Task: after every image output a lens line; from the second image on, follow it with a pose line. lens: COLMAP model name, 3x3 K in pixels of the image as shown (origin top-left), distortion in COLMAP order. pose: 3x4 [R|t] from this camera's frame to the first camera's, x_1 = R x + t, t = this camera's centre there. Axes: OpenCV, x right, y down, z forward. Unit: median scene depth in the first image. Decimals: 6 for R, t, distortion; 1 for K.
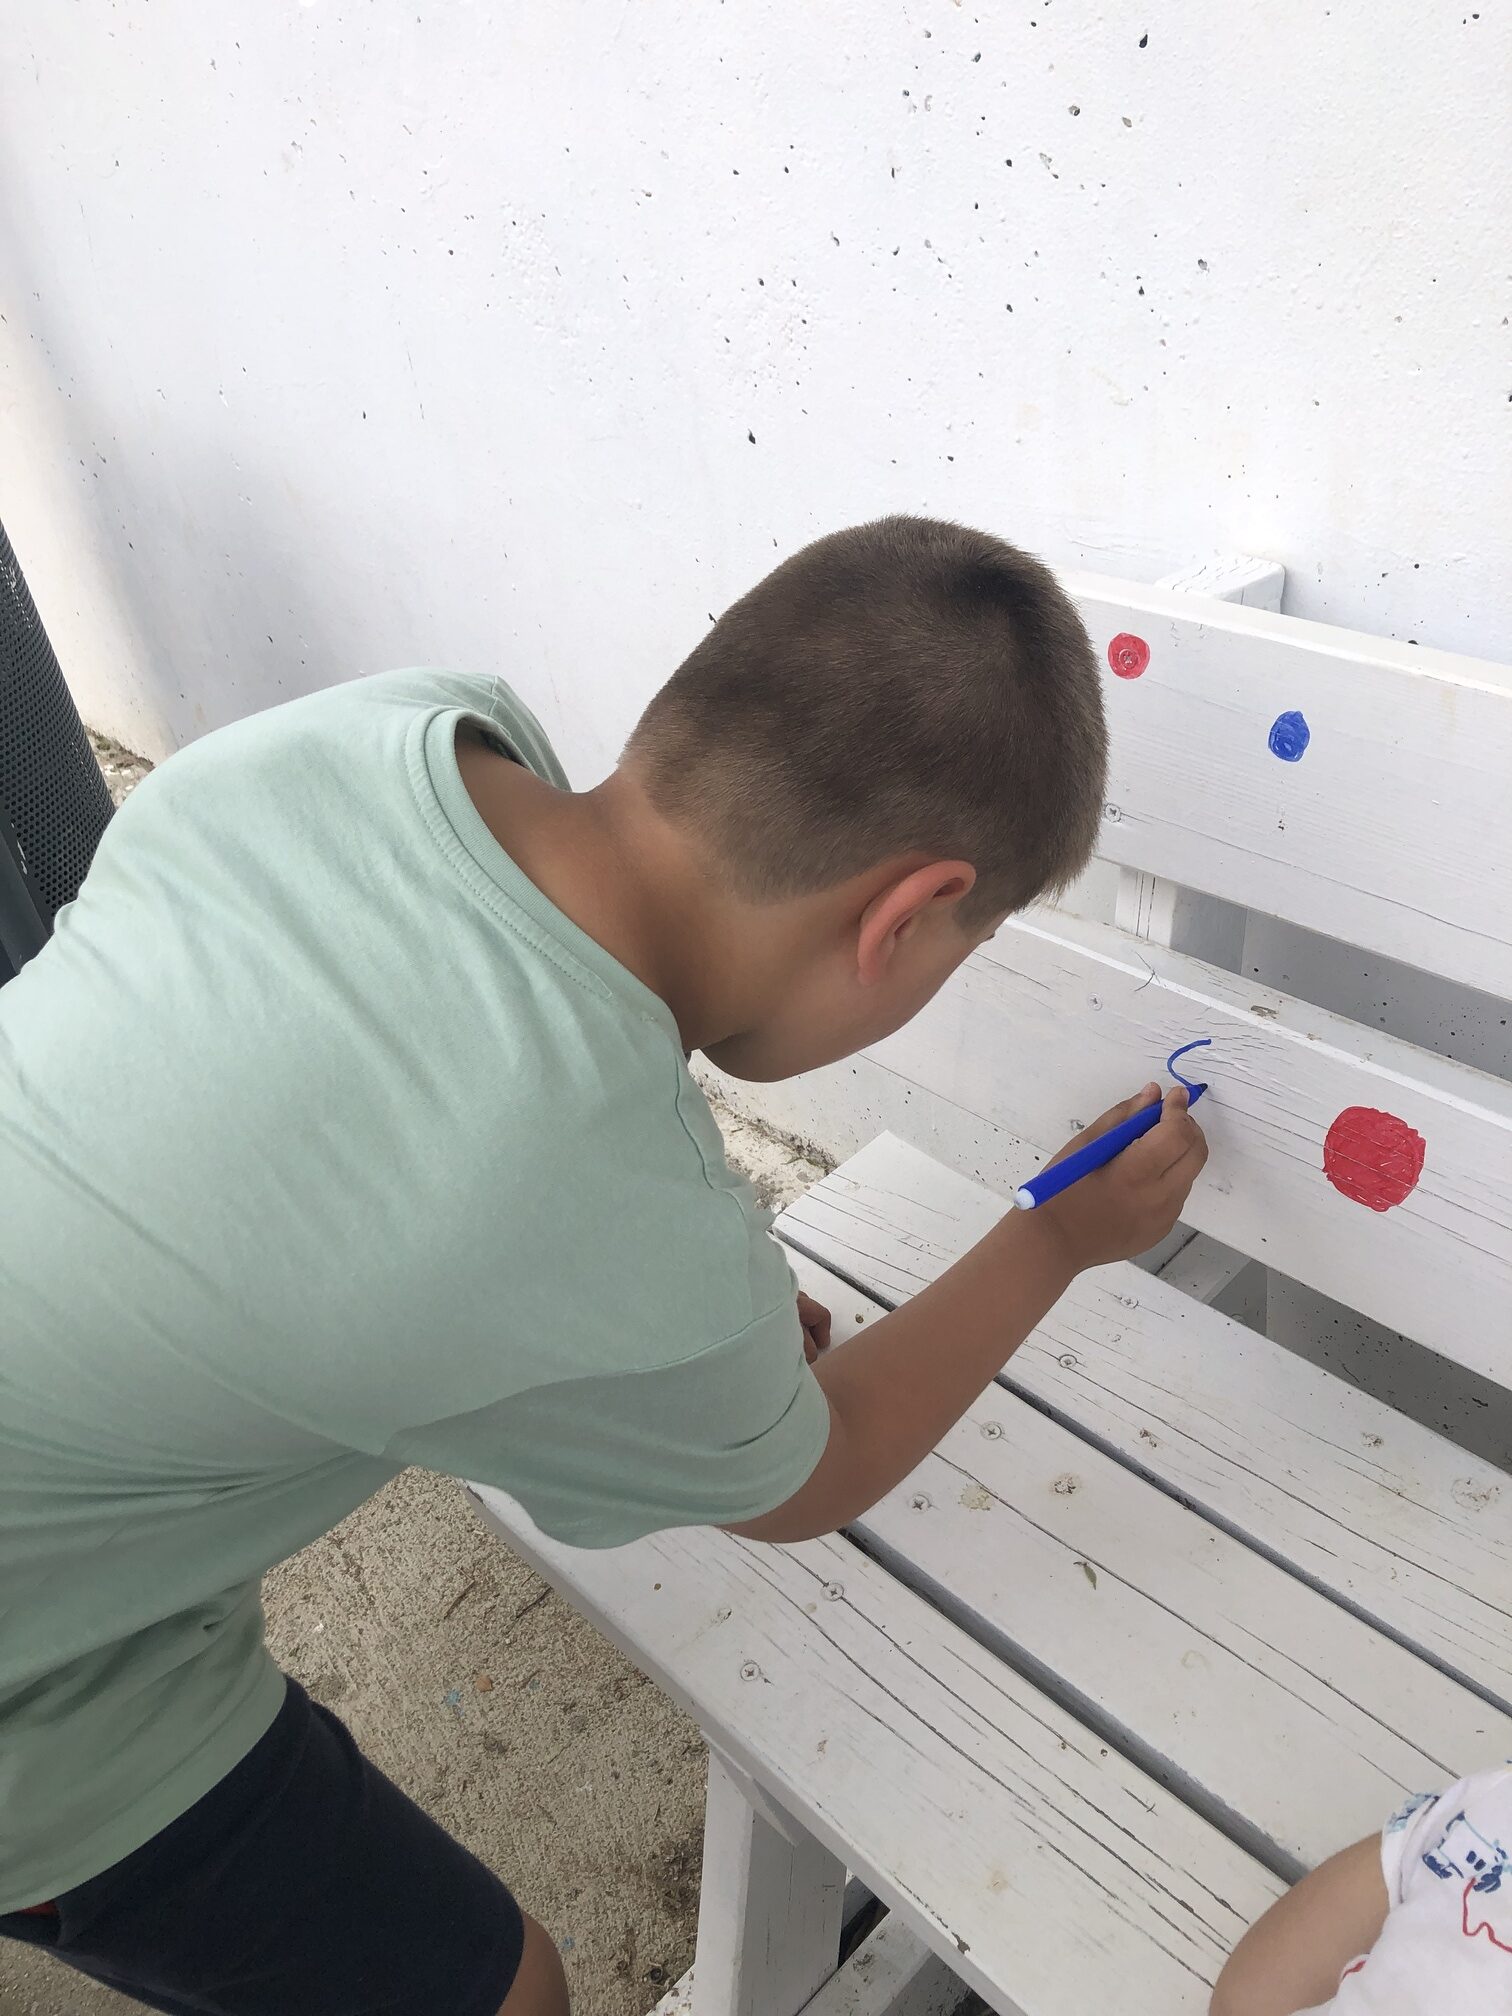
lens RADIAL K [[1730.5, 0, 756.0], [0, 1730.5, 1008.0], [0, 0, 1]] dist [0.004342, 0.014907]
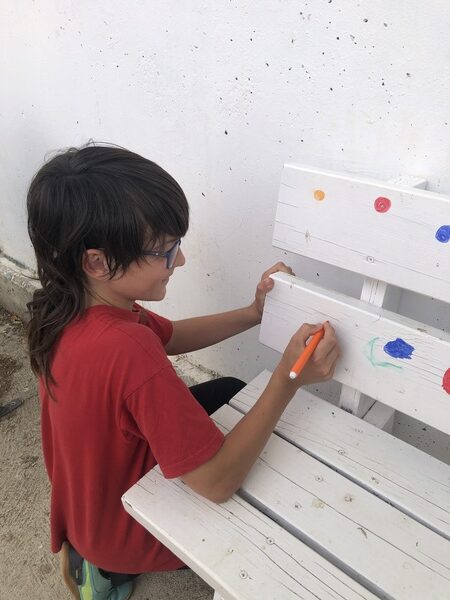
lens RADIAL K [[515.0, 0, 225.0], [0, 515.0, 300.0], [0, 0, 1]] dist [0.004342, 0.014907]
pose [[0.989282, 0.034861, 0.141793, -0.148606], [-0.025866, 0.997564, -0.064788, 0.015302], [-0.143706, 0.060426, 0.987774, 0.187473]]
